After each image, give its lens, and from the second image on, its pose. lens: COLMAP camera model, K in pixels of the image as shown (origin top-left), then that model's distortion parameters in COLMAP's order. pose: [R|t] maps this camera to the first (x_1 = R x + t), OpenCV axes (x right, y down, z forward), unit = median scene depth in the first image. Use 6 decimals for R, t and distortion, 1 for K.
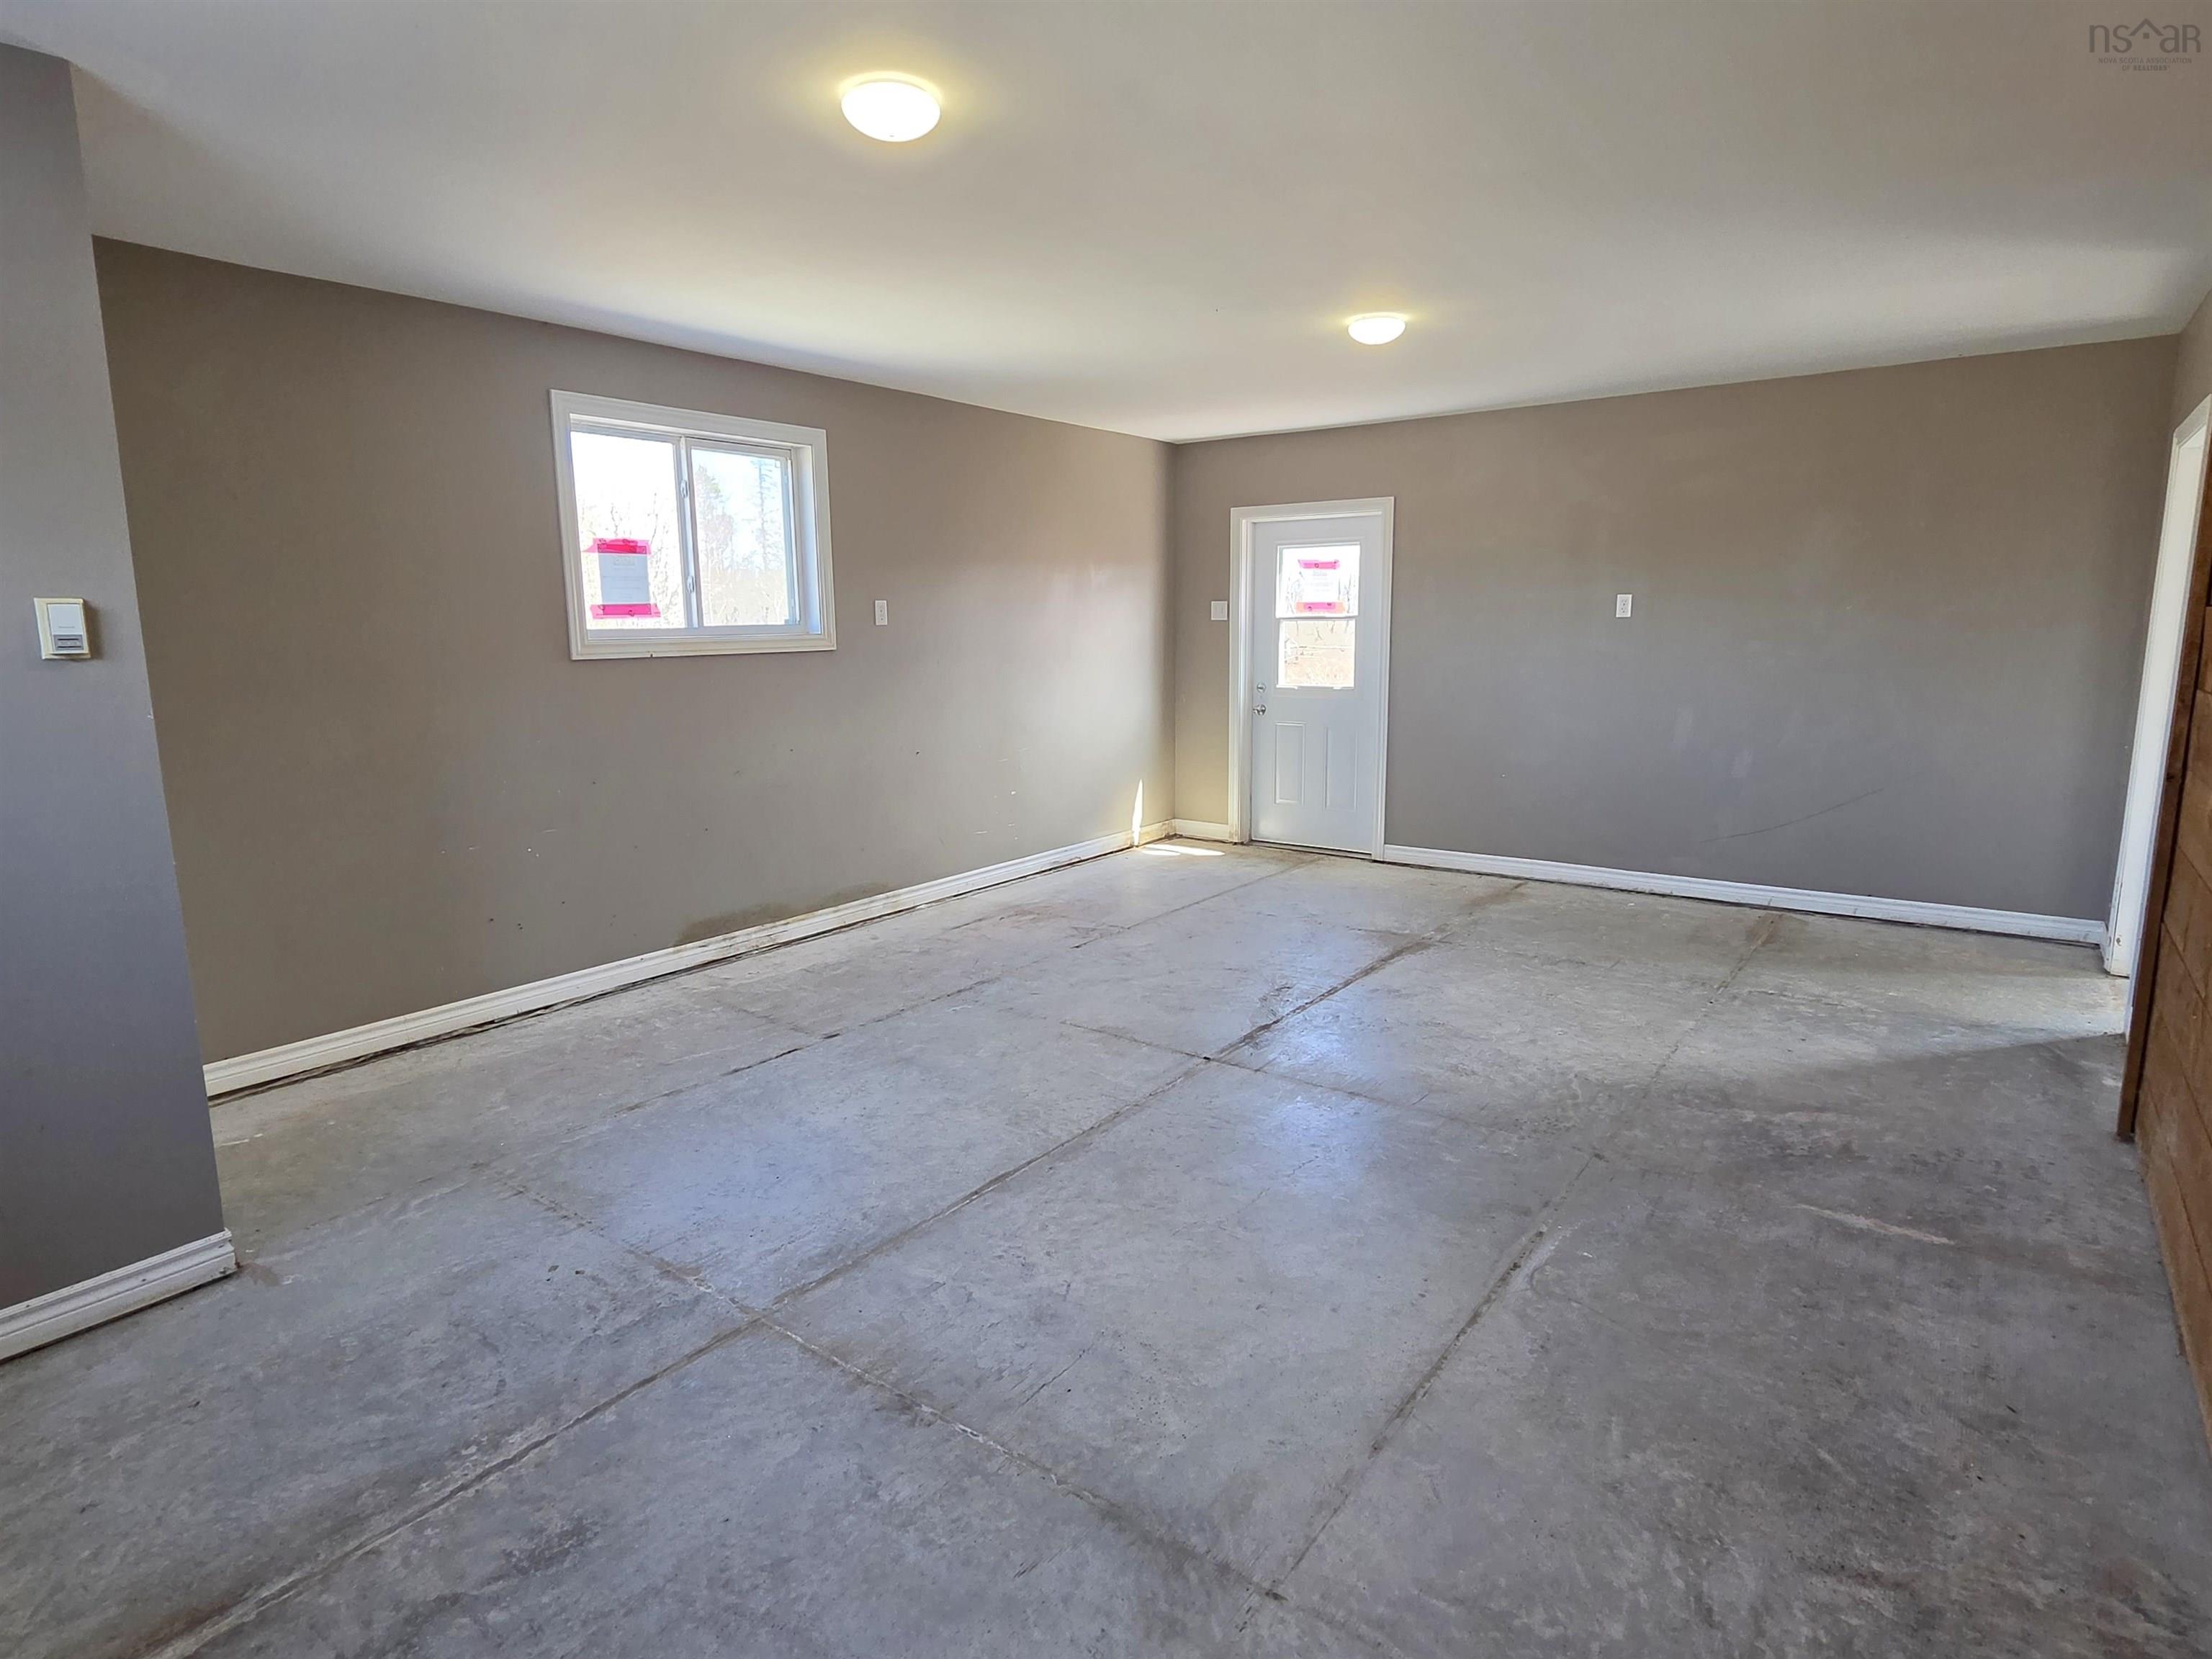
lens RADIAL K [[1204.0, 0, 1111.5], [0, 1204.0, 829.4], [0, 0, 1]] dist [-0.001992, 0.002999]
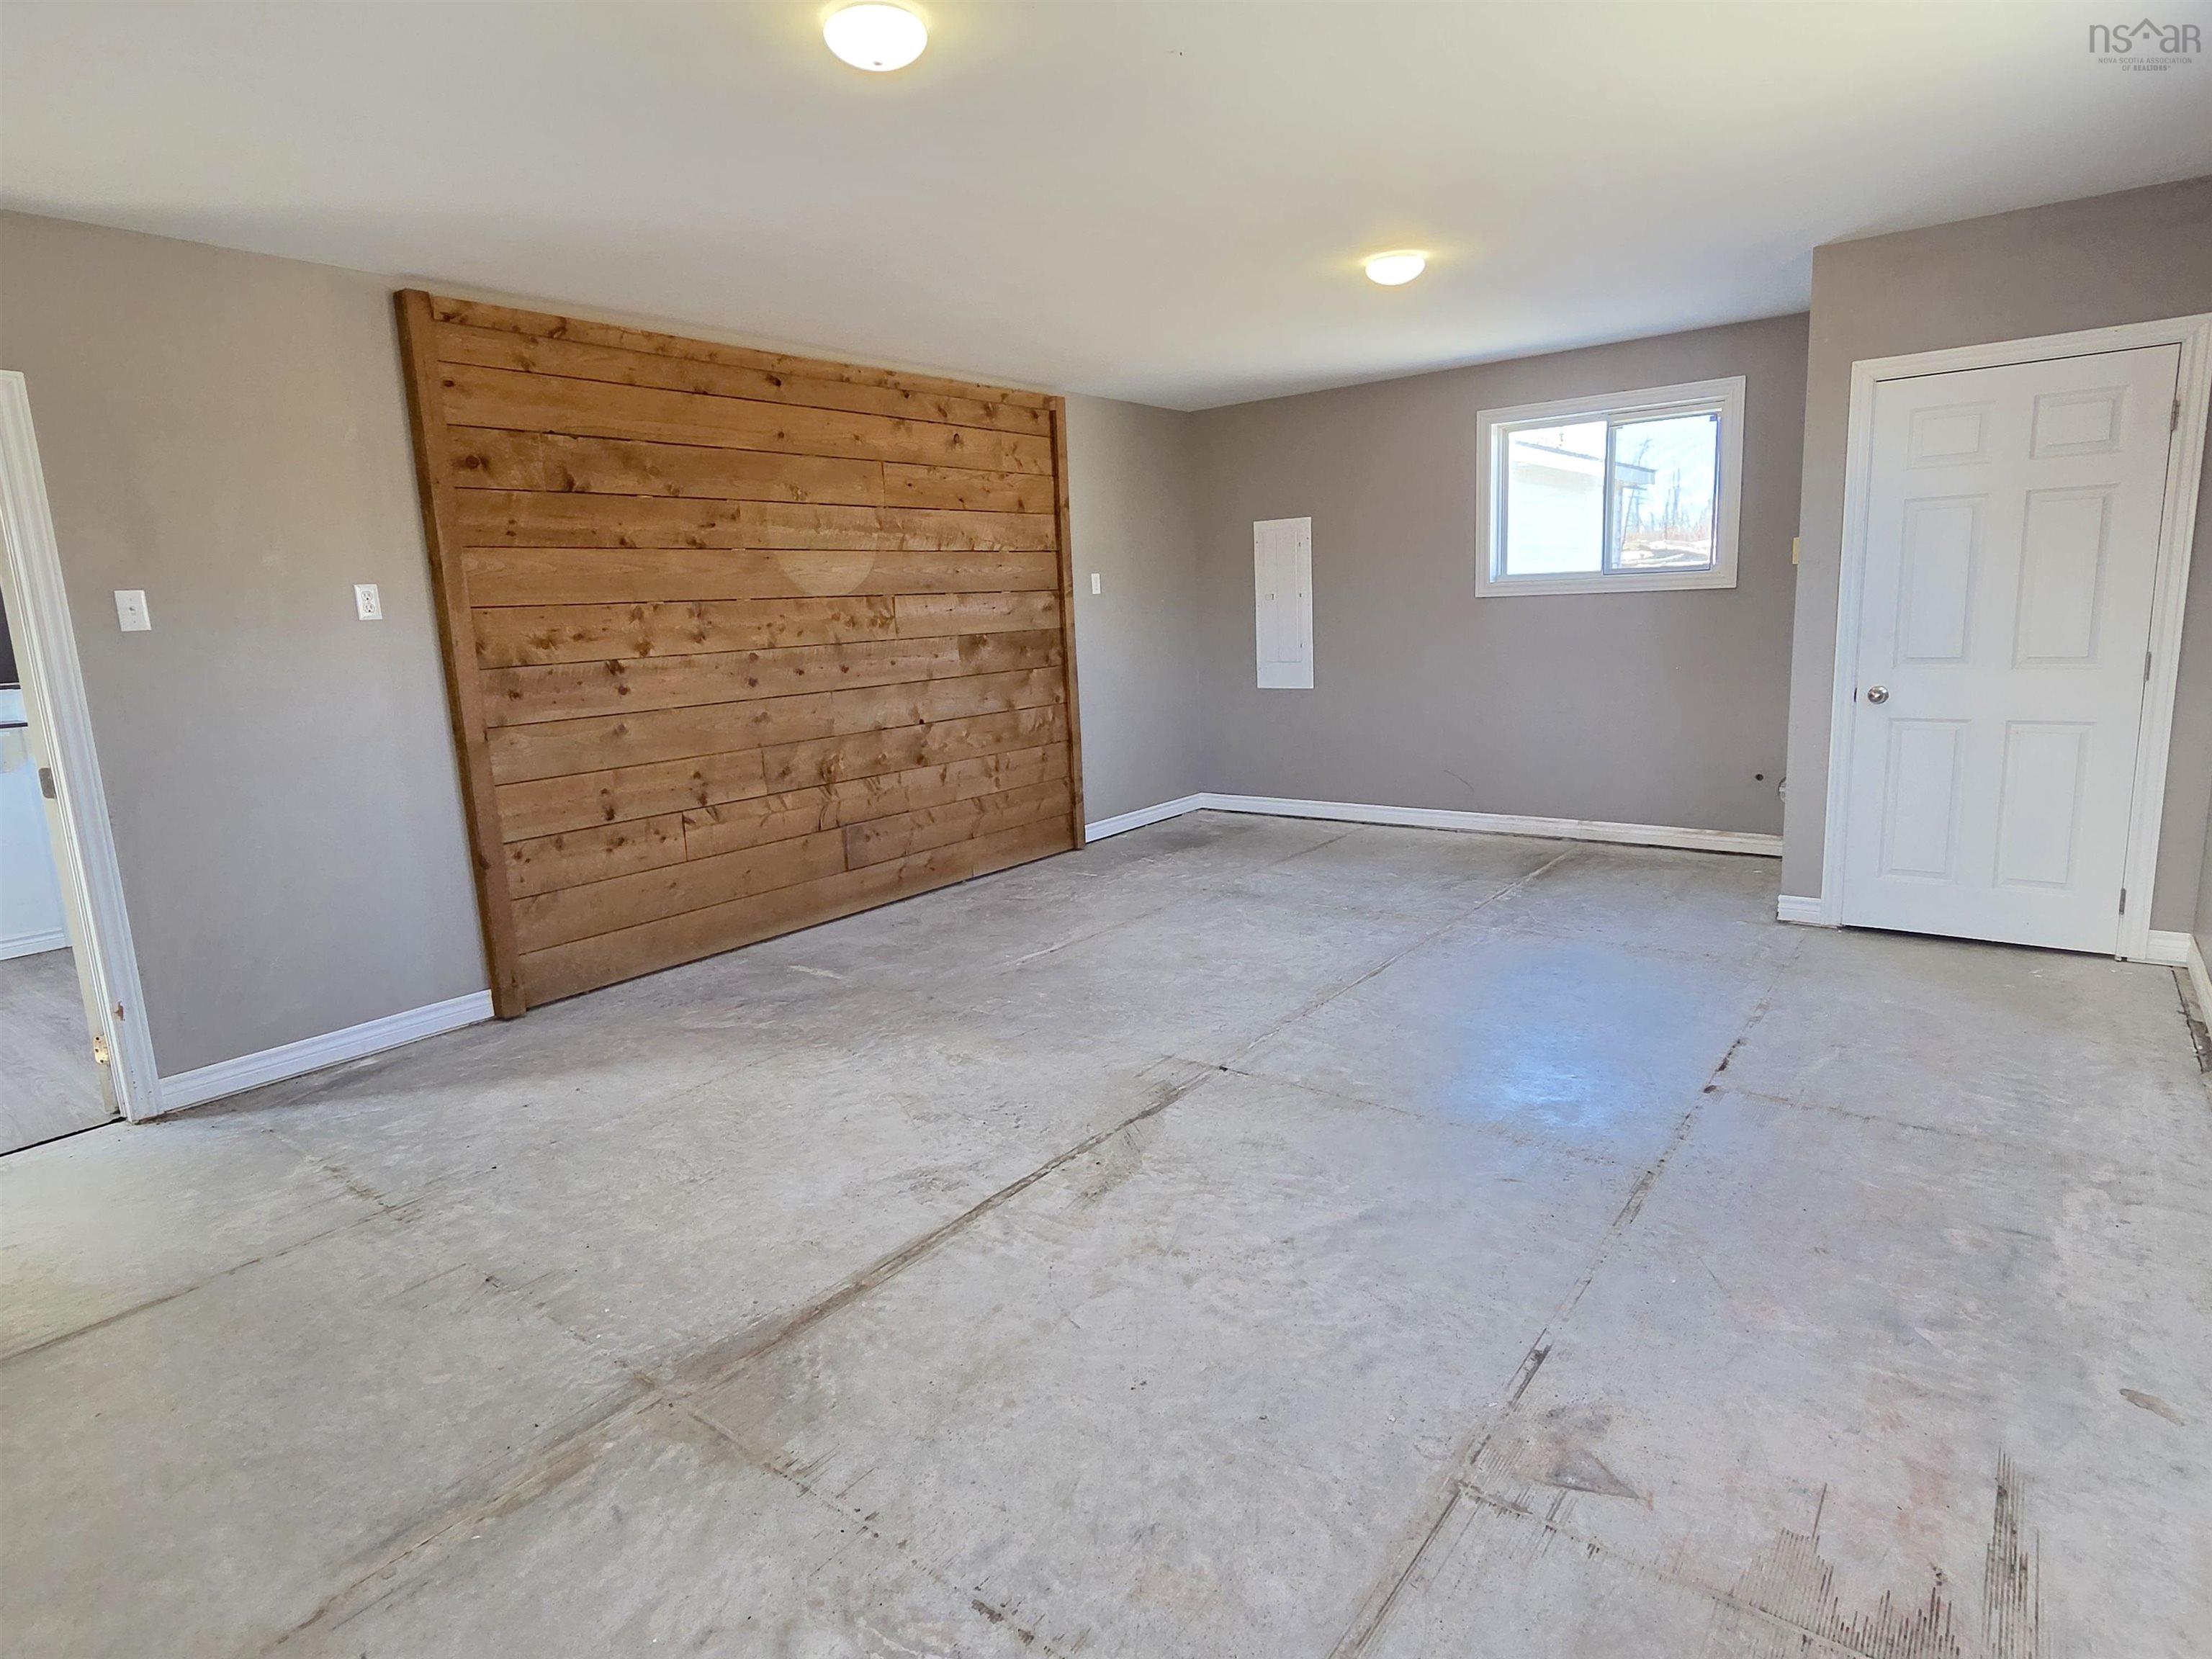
lens RADIAL K [[1204.0, 0, 1103.6], [0, 1204.0, 813.7], [0, 0, 1]] dist [-0.001992, 0.002999]
pose [[-0.998266, 0.048052, 0.033988, 0.130851], [0.056821, 0.937380, 0.343641, -0.303880], [-0.015347, 0.344977, -0.938486, 1.803590]]
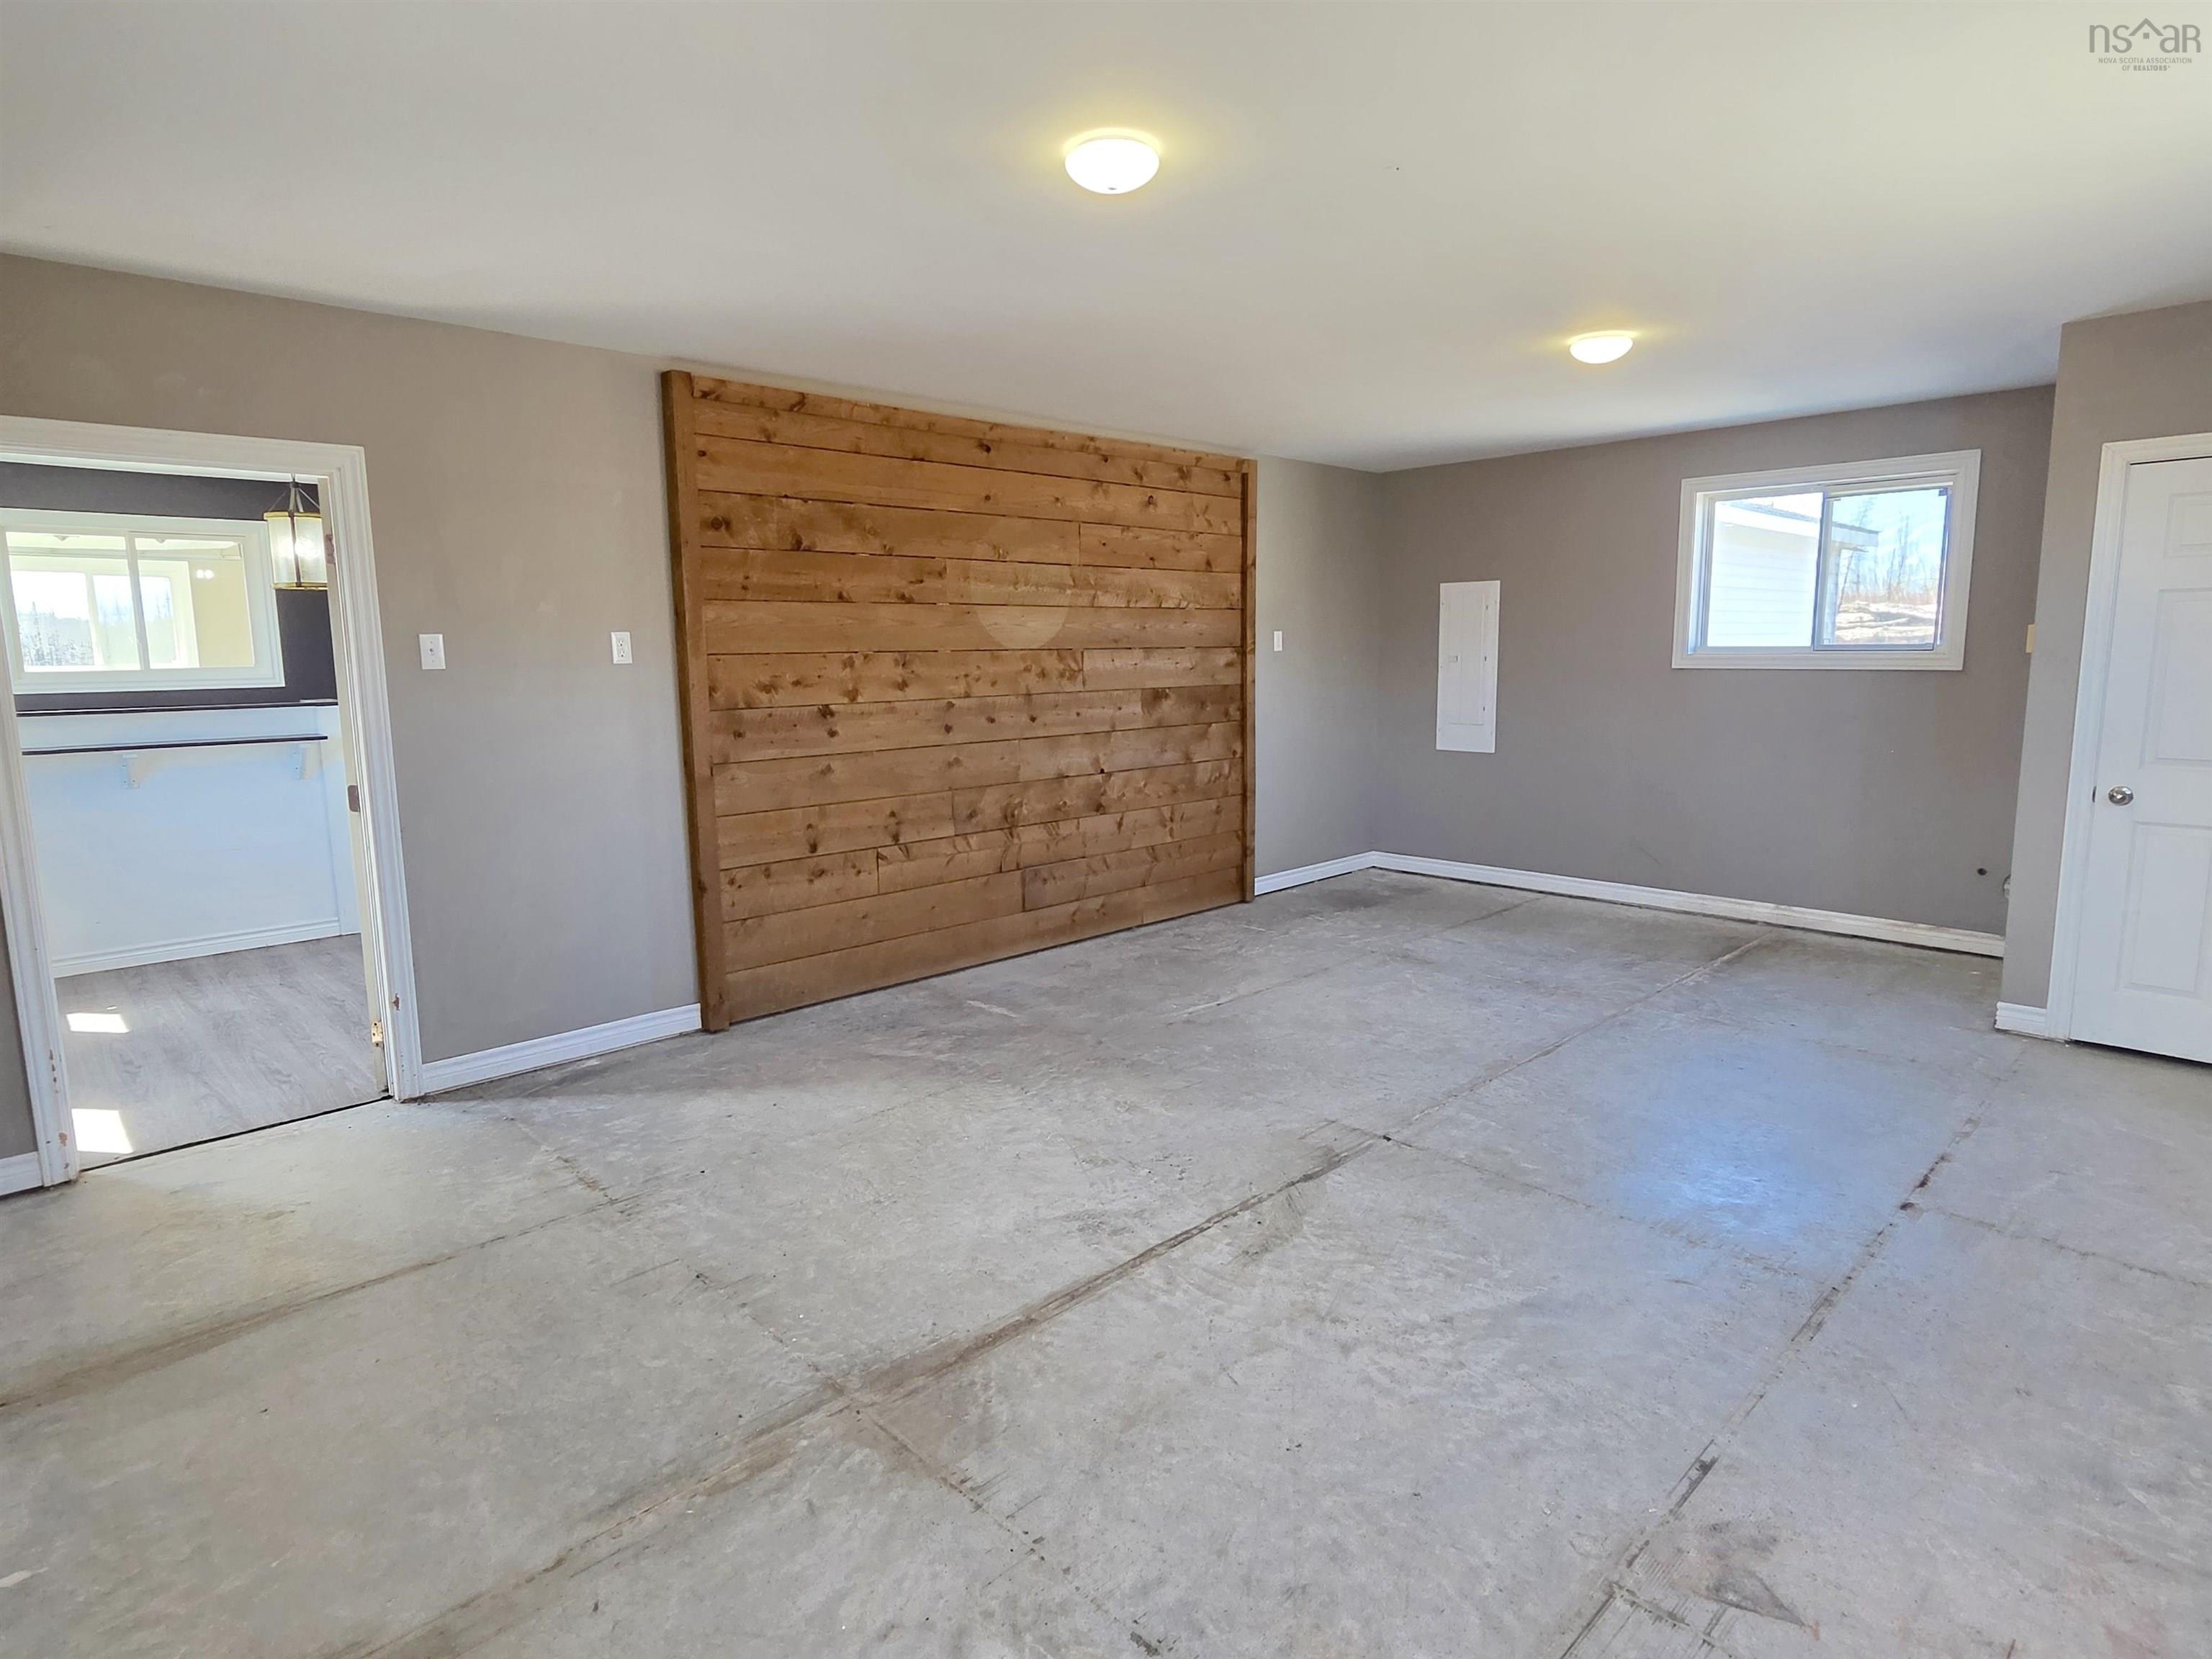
lens RADIAL K [[1204.0, 0, 1102.8], [0, 1204.0, 815.2], [0, 0, 1]] dist [-0.001992, 0.002999]
pose [[-0.985649, -0.002563, 0.168789, 0.139752], [0.050201, 0.950198, 0.307577, -0.332322], [-0.161171, 0.311636, -0.936433, 1.831469]]
